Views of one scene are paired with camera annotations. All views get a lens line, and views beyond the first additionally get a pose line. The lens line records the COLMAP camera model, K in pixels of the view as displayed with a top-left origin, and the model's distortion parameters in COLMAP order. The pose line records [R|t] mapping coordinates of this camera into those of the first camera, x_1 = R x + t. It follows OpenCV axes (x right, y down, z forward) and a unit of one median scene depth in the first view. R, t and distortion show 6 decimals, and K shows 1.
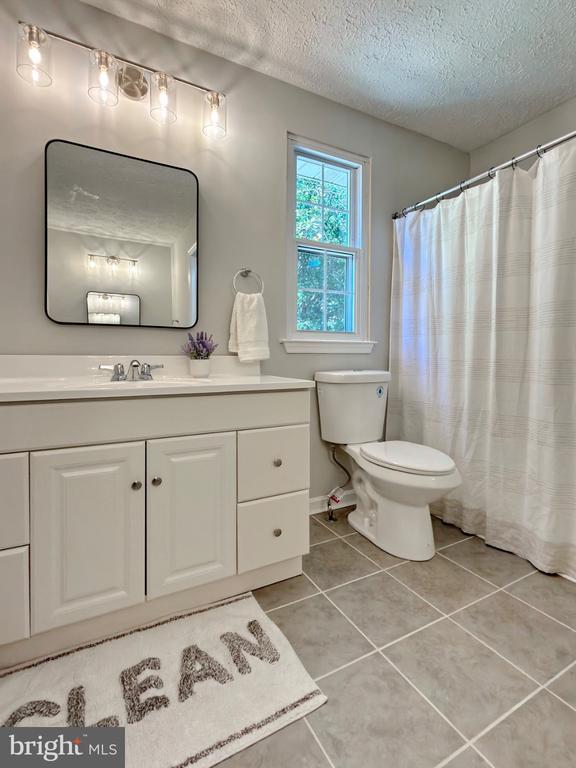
lens RADIAL K [[364.5, 0, 276.0], [0, 364.5, 363.3], [0, 0, 1]] dist [0.002158, 0.000341]
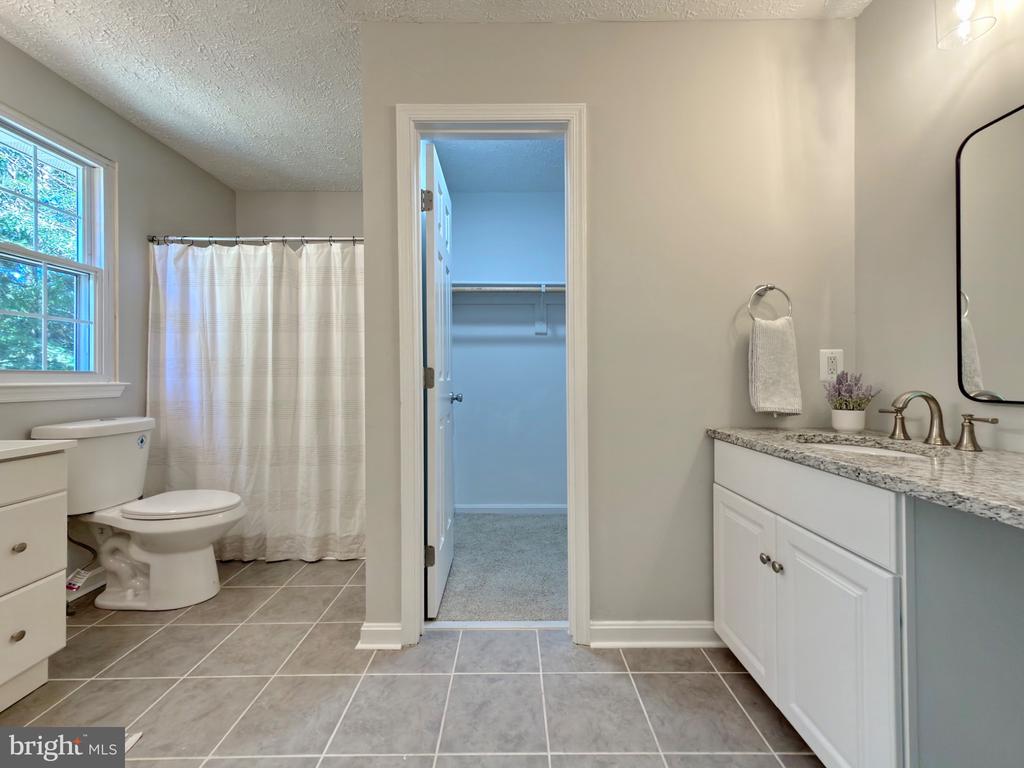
lens RADIAL K [[408.1, 0, 510.4], [0, 408.1, 379.6], [0, 0, 1]] dist [0.009454, -0.000206]
pose [[0.446625, 0.000470, 0.894721, -0.227596], [0.024816, 0.999609, -0.012913, -0.040900], [-0.894377, 0.027971, 0.446438, -0.267296]]
